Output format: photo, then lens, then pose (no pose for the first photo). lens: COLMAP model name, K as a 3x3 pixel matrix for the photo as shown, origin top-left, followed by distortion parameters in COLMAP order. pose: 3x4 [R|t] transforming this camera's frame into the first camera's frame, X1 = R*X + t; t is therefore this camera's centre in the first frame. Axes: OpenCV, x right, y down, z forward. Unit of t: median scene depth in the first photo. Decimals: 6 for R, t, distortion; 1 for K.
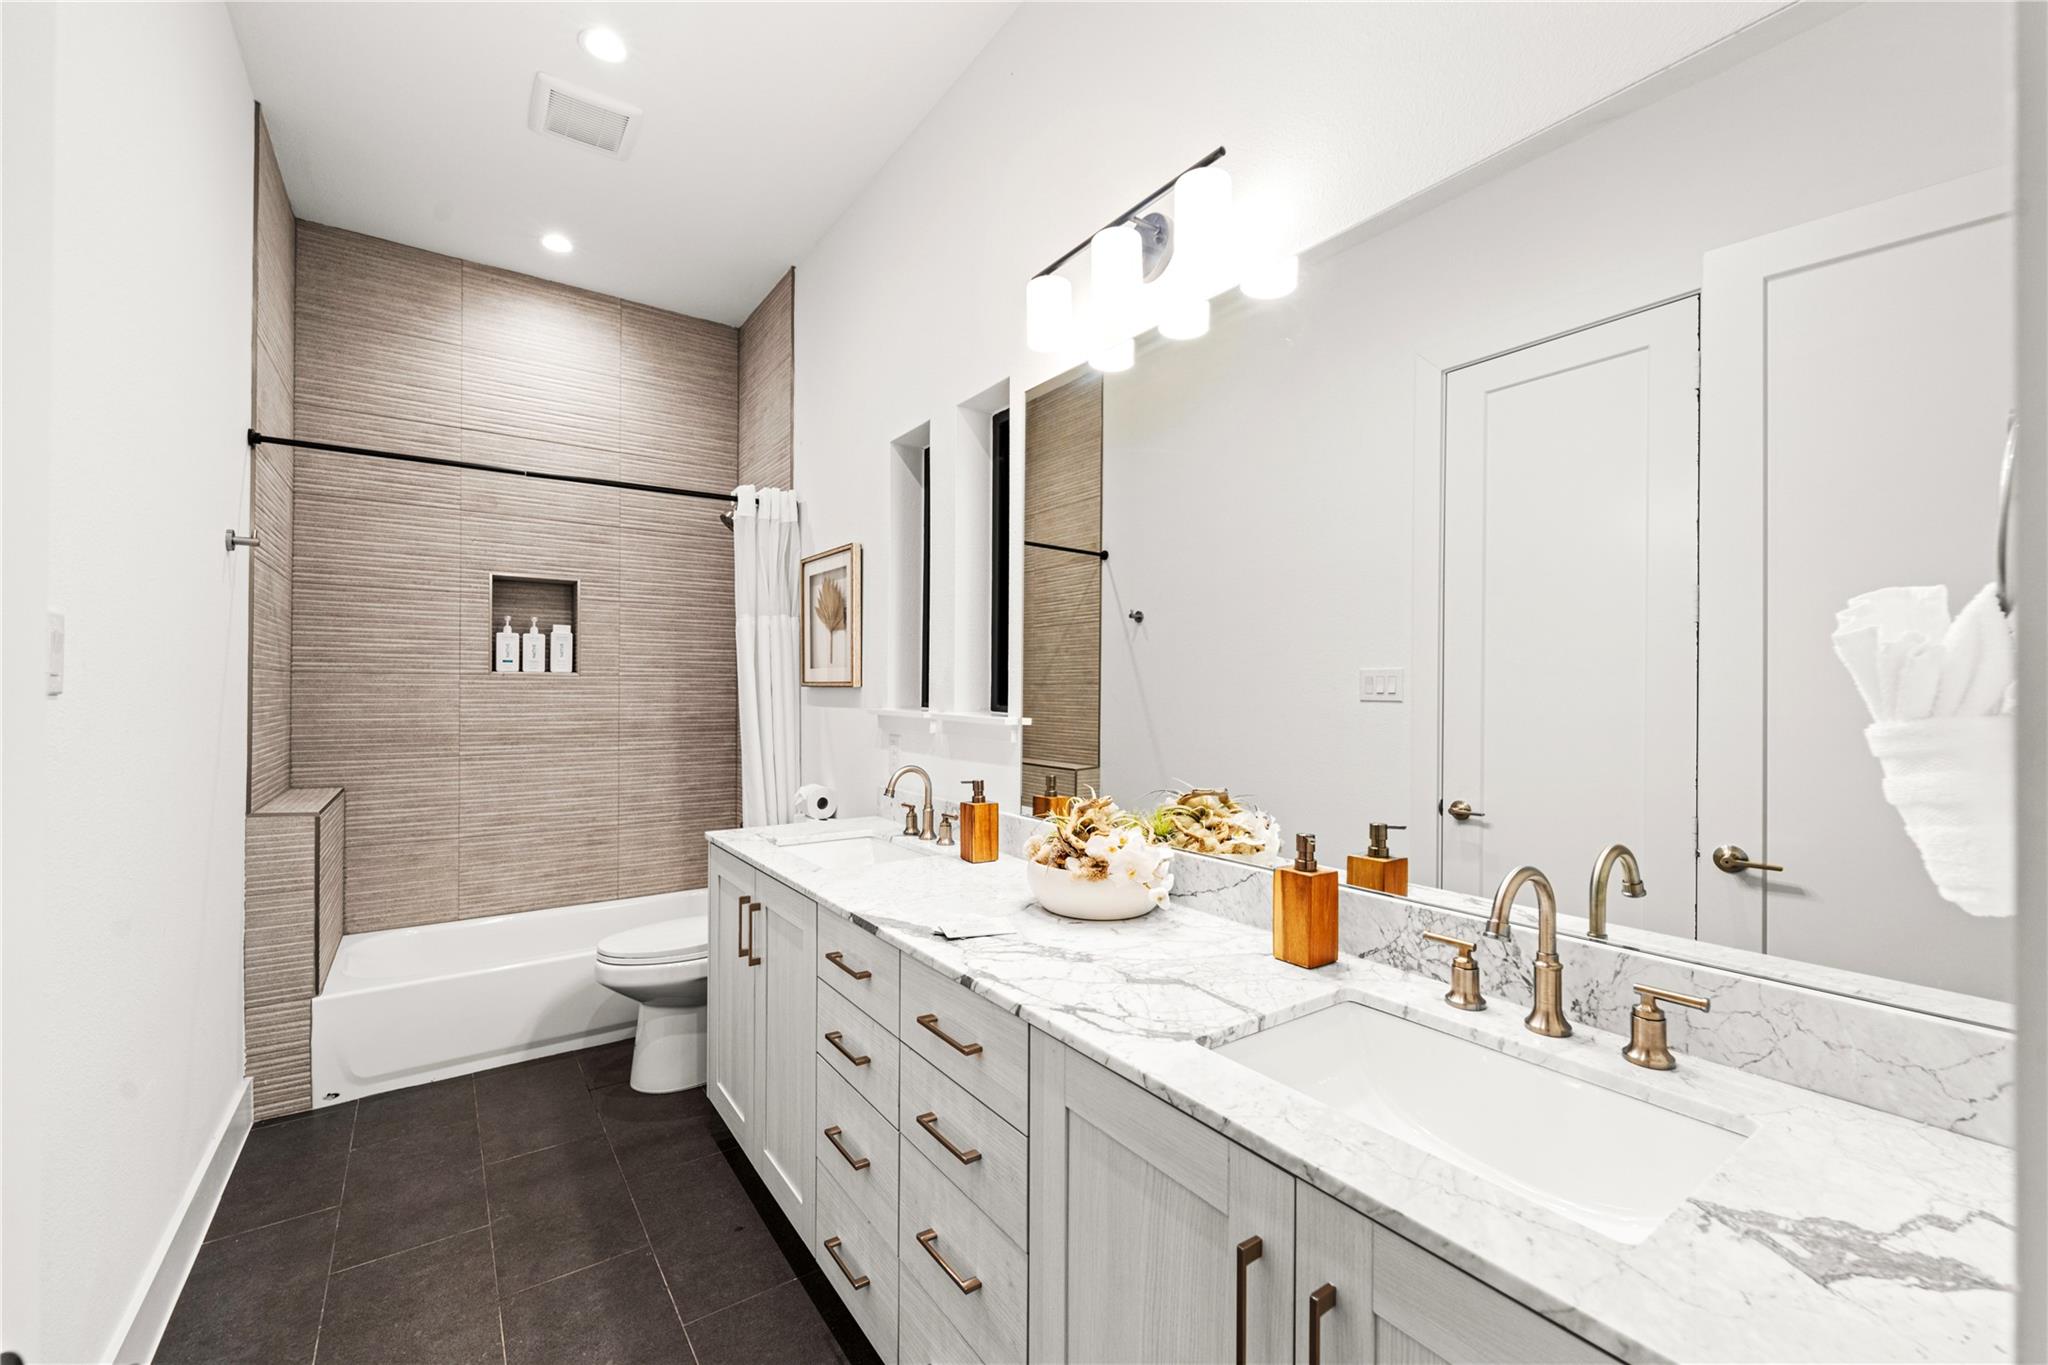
lens RADIAL K [[832.2, 0, 1024.0], [0, 832.2, 682.5], [0, 0, 1]] dist [-0.002212, -0.000237]
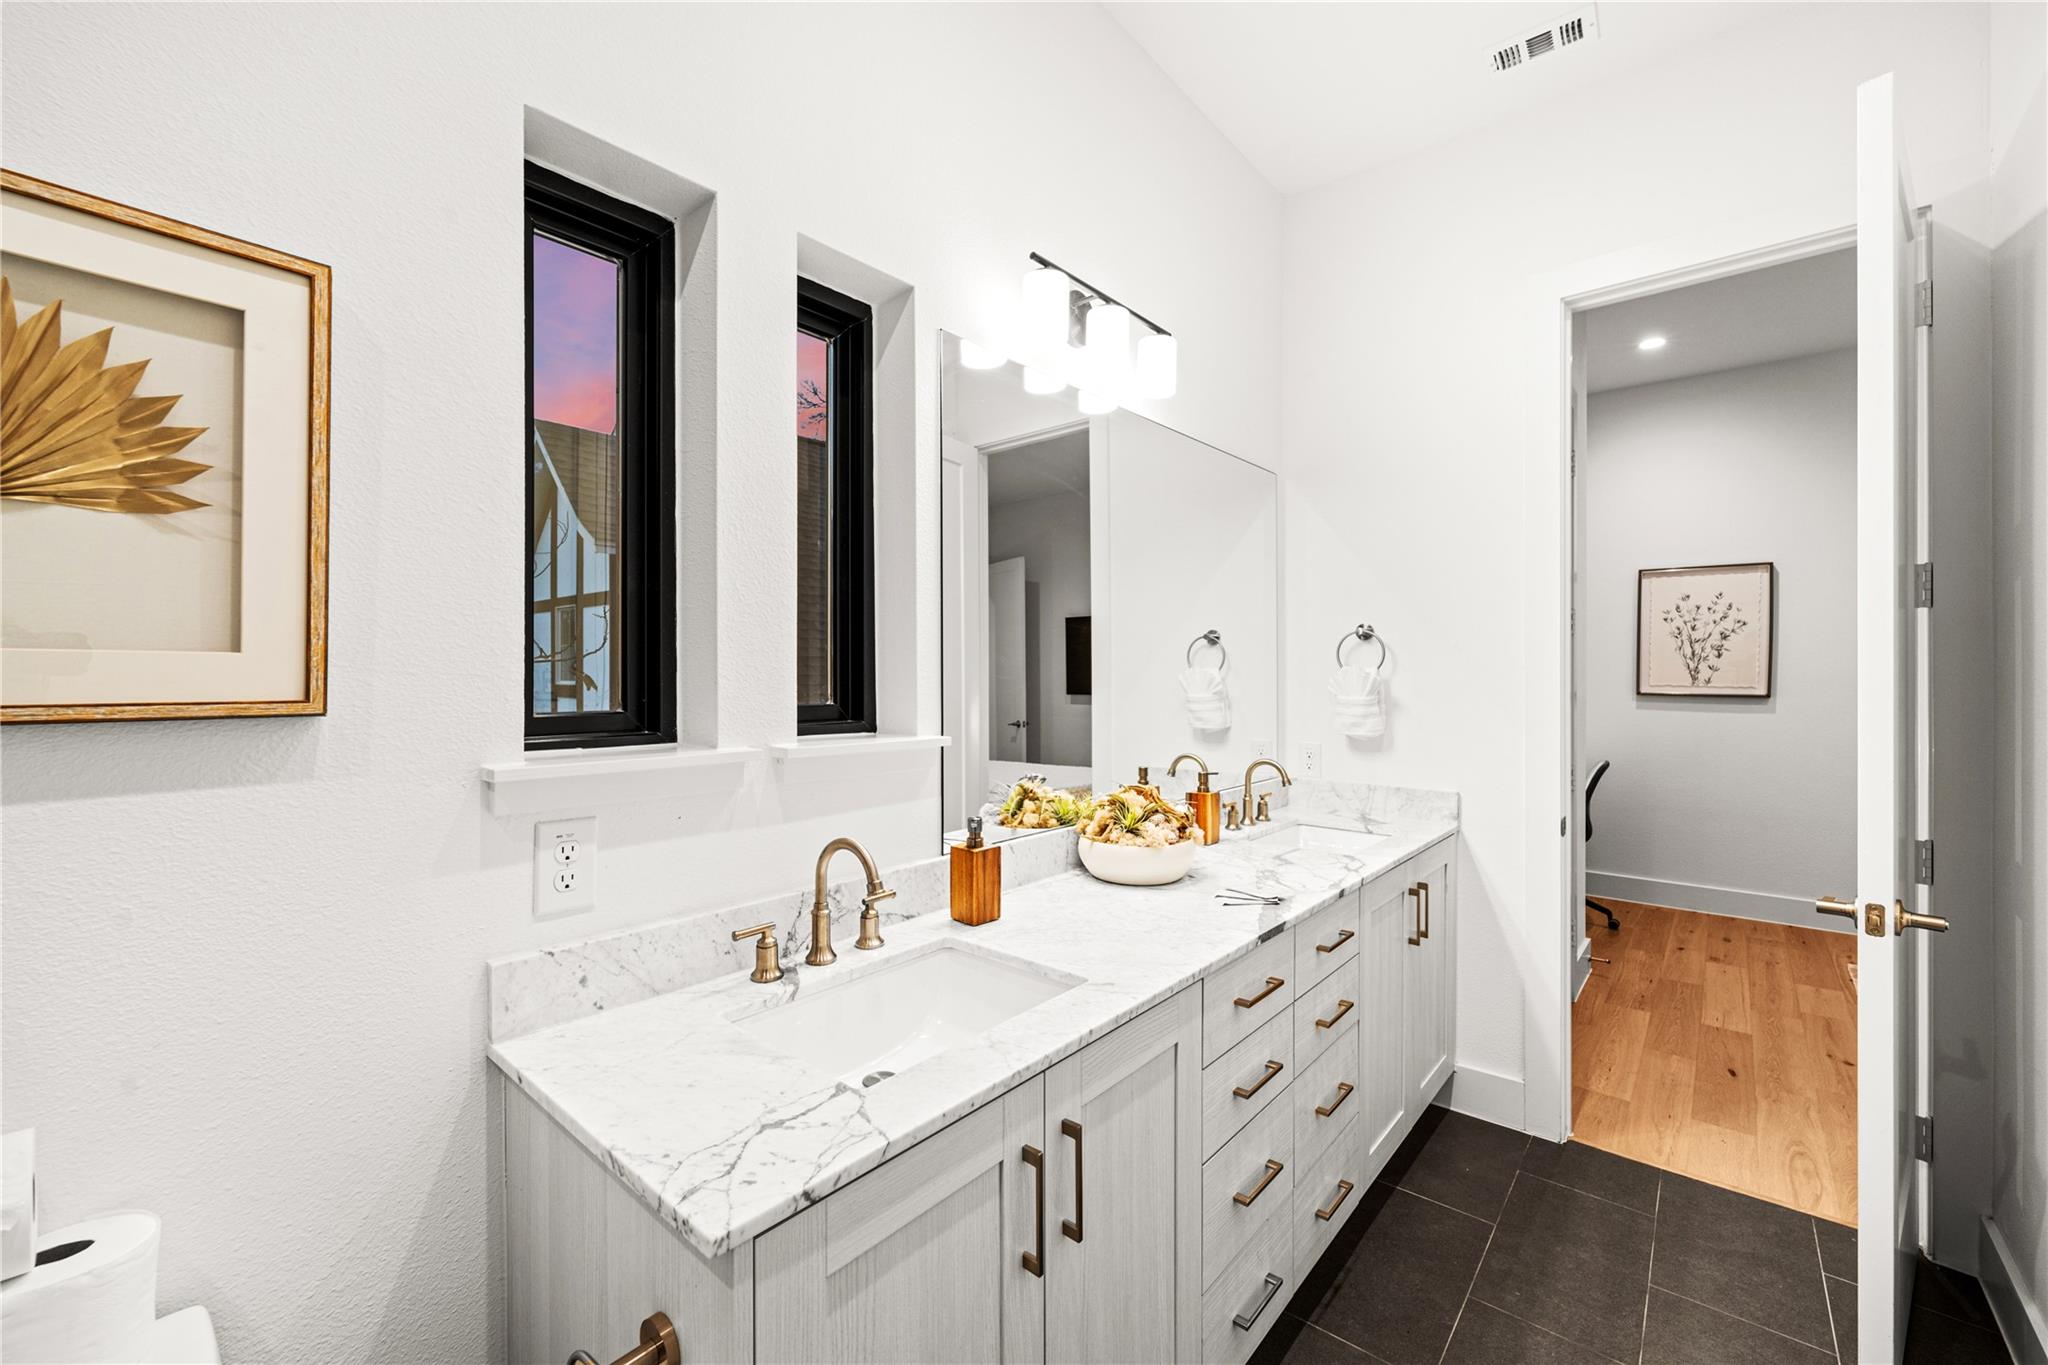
lens RADIAL K [[830.0, 0, 1019.7], [0, 830.0, 668.3], [0, 0, 1]] dist [-0.000179, -0.000238]
pose [[-0.241329, -0.003402, 0.970438, -0.501681], [-0.009907, 0.999950, 0.001042, -0.013985], [-0.970393, -0.009362, -0.241350, 0.705568]]
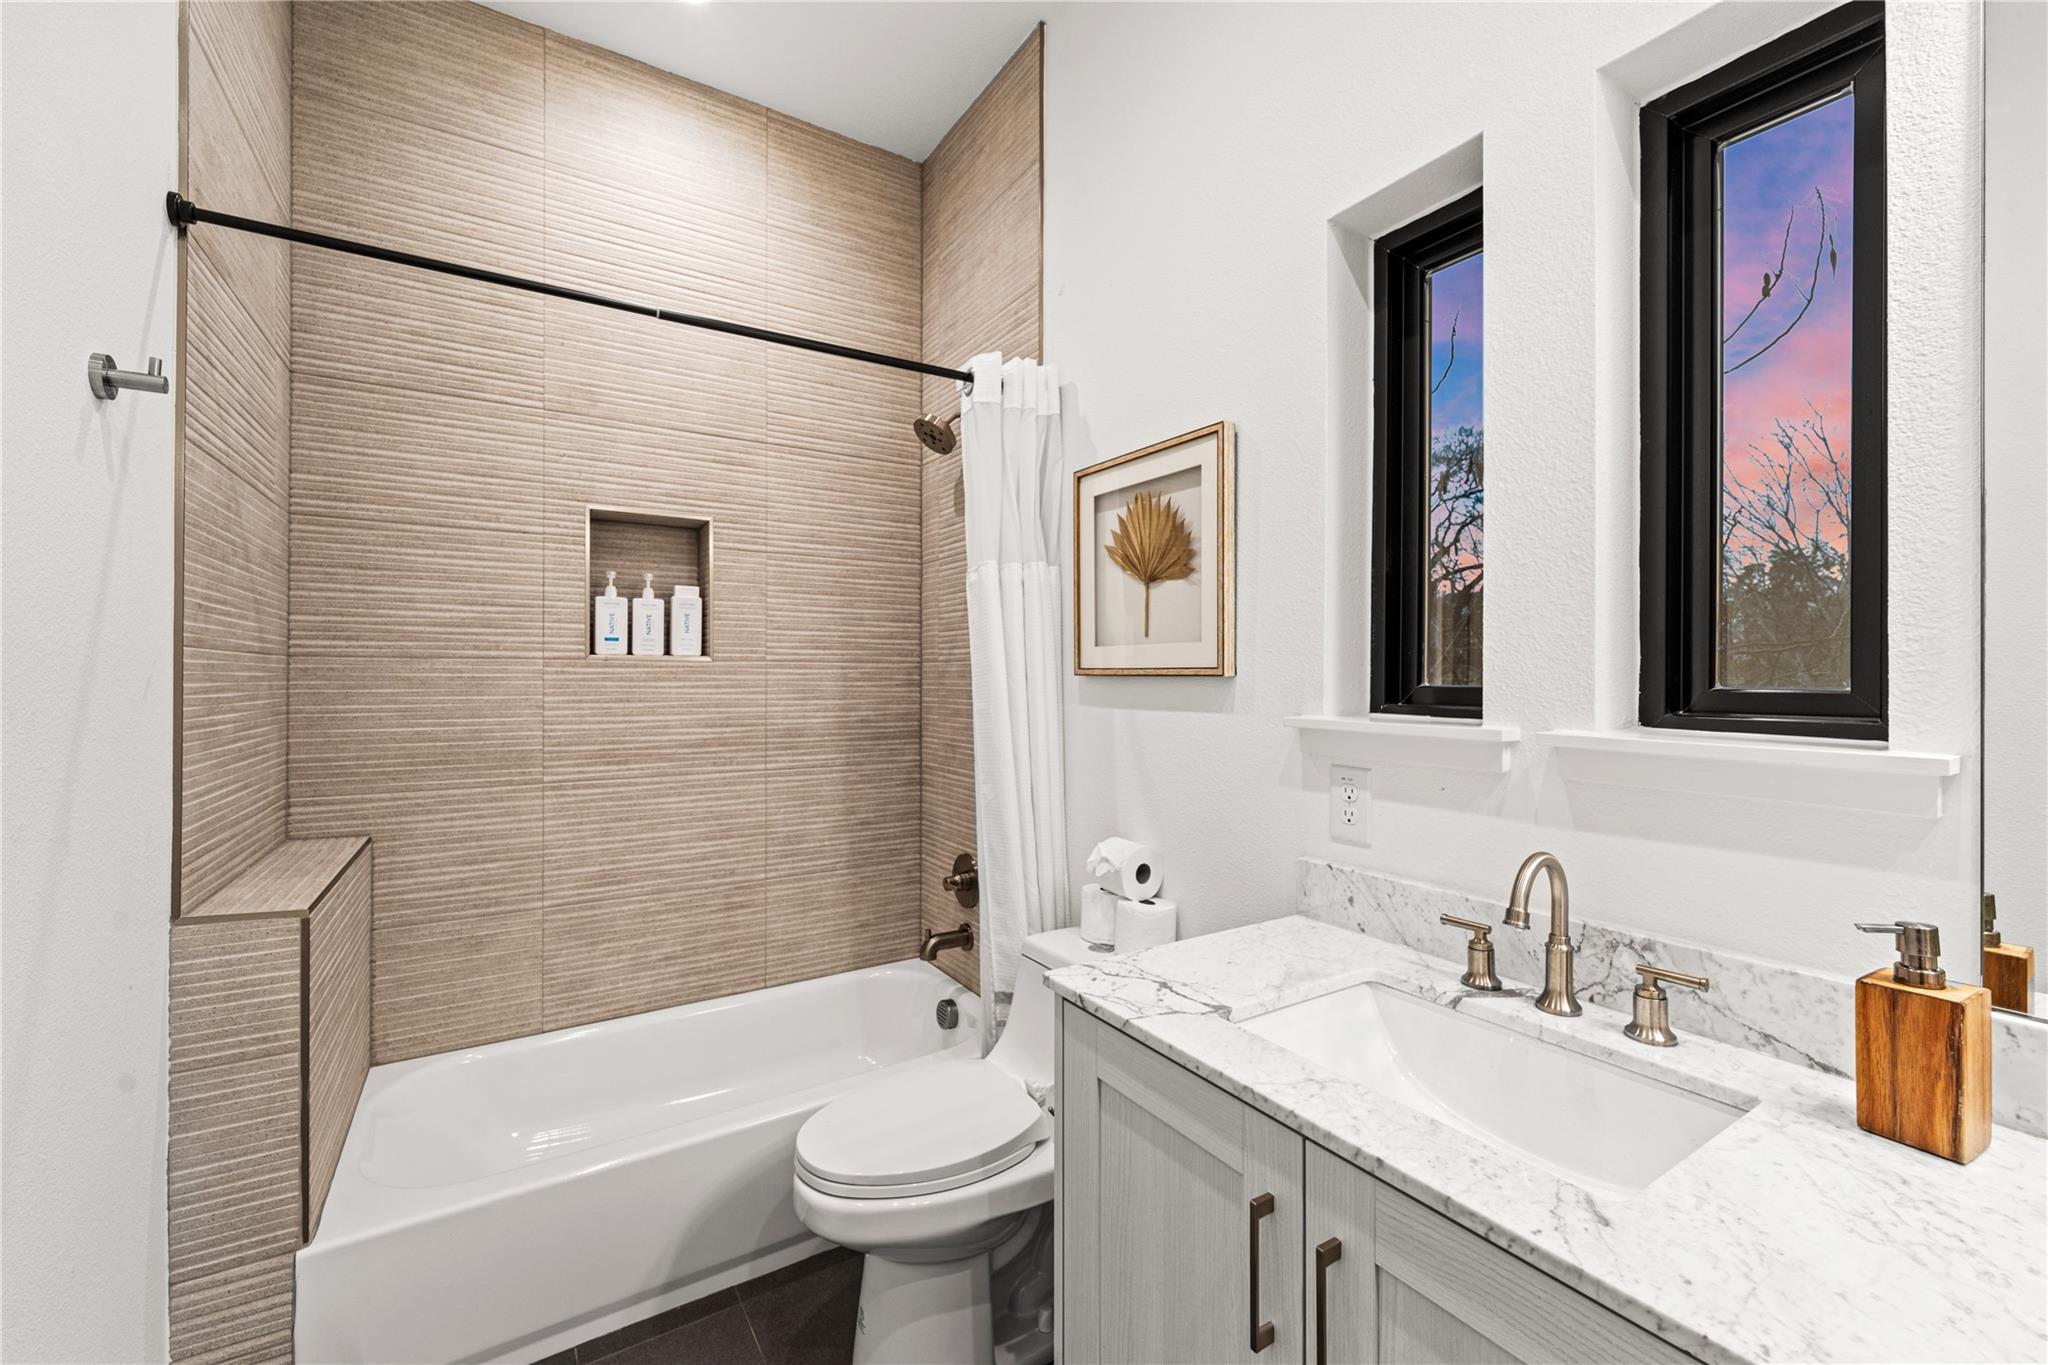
lens RADIAL K [[830.0, 0, 1019.7], [0, 830.0, 668.3], [0, 0, 1]] dist [-0.000179, -0.000238]
pose [[0.998448, -0.004299, -0.055518, -0.270631], [0.004227, 0.999990, -0.001415, 0.000075], [0.055524, 0.001179, 0.998457, 0.371795]]
